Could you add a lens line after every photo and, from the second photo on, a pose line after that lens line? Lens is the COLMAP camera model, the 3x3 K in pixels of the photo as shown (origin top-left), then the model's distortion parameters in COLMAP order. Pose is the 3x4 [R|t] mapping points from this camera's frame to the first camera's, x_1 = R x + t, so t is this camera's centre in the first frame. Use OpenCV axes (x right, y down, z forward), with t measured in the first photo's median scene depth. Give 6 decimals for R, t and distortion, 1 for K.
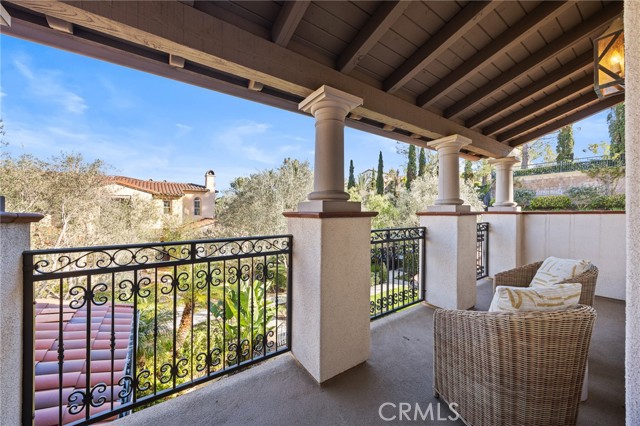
lens RADIAL K [[241.6, 0, 322.5], [0, 241.6, 211.8], [0, 0, 1]] dist [-0.002406, -0.000143]
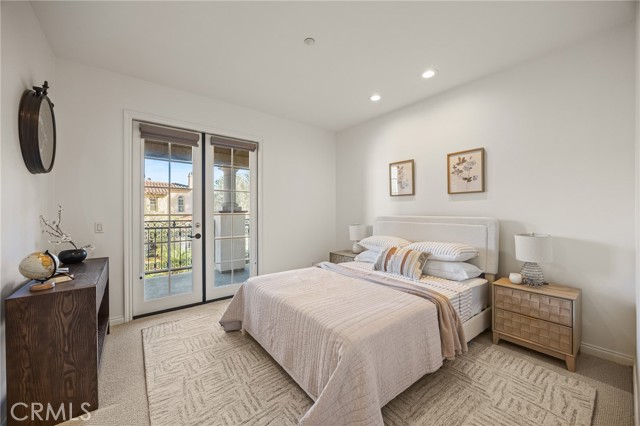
lens RADIAL K [[241.6, 0, 322.5], [0, 241.6, 211.8], [0, 0, 1]] dist [-0.002406, -0.000143]
pose [[0.998782, 0.007636, 0.048743, 0.112718], [-0.008040, 0.999935, 0.008108, -0.002200], [-0.048678, -0.008490, 0.998778, -0.203360]]
